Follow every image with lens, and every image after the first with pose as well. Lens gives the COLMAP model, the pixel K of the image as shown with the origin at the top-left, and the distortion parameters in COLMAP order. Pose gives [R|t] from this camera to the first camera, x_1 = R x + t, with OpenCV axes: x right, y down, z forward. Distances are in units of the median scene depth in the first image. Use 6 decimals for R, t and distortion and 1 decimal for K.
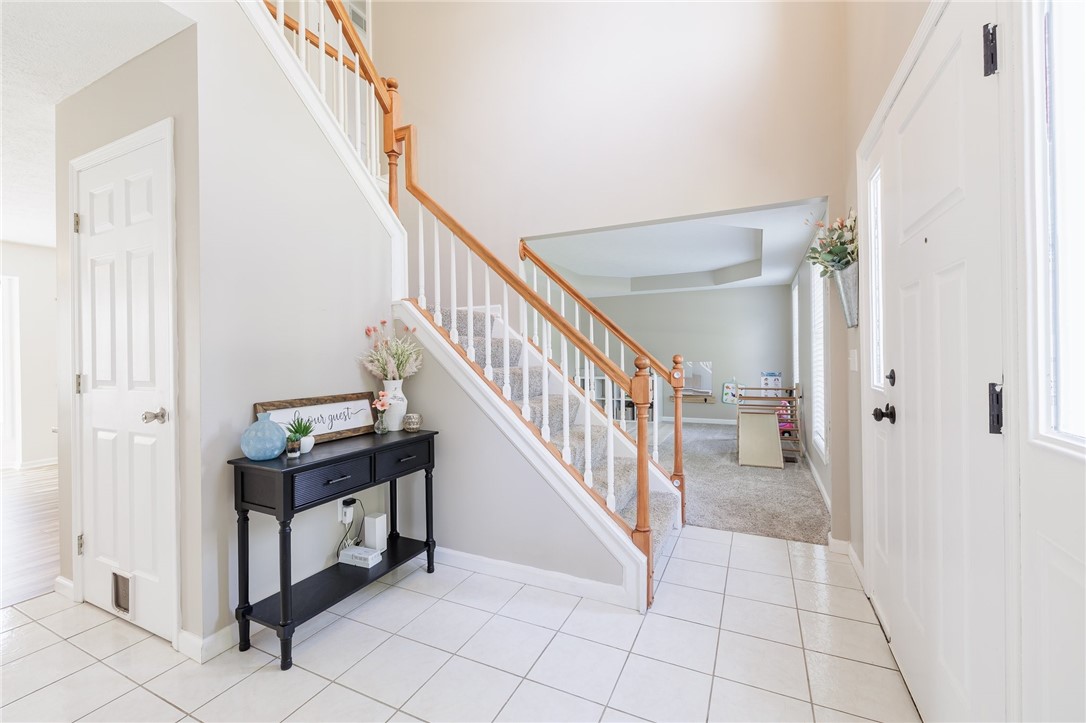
lens RADIAL K [[456.7, 0, 539.9], [0, 456.7, 357.9], [0, 0, 1]] dist [-0.003093, -0.000182]
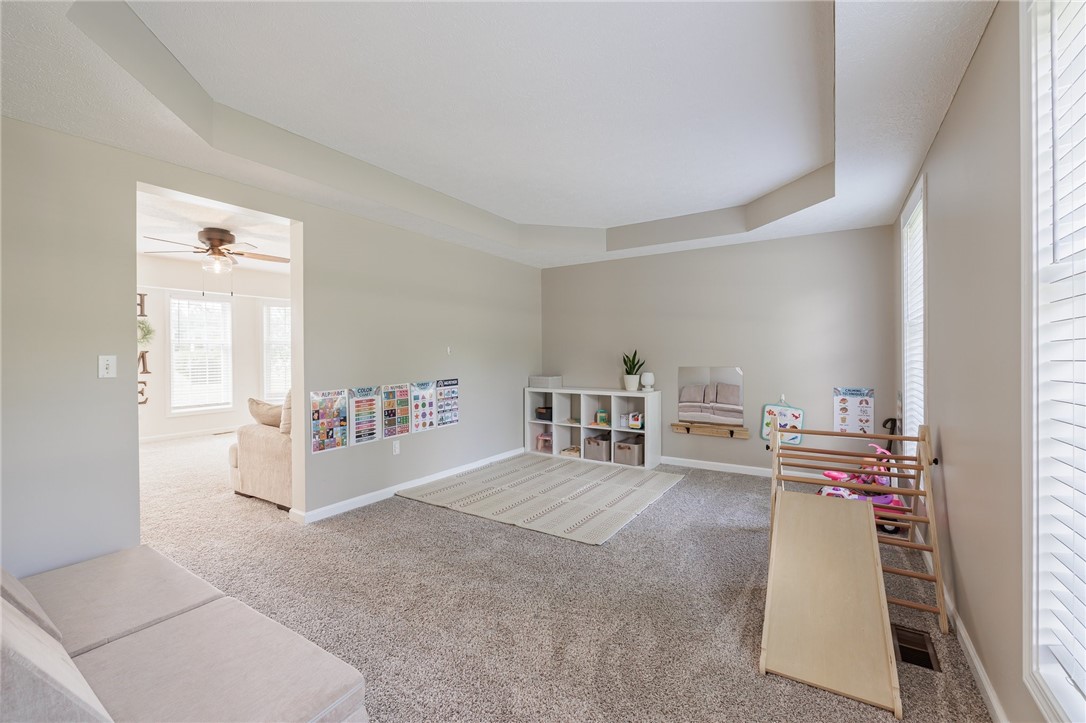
lens RADIAL K [[456.7, 0, 543.0], [0, 456.7, 360.4], [0, 0, 1]] dist [-0.003093, -0.000182]
pose [[0.992659, -0.000550, -0.120945, 0.208889], [0.001647, 0.999958, 0.008977, -0.006073], [0.120935, -0.009110, 0.992619, 0.423666]]
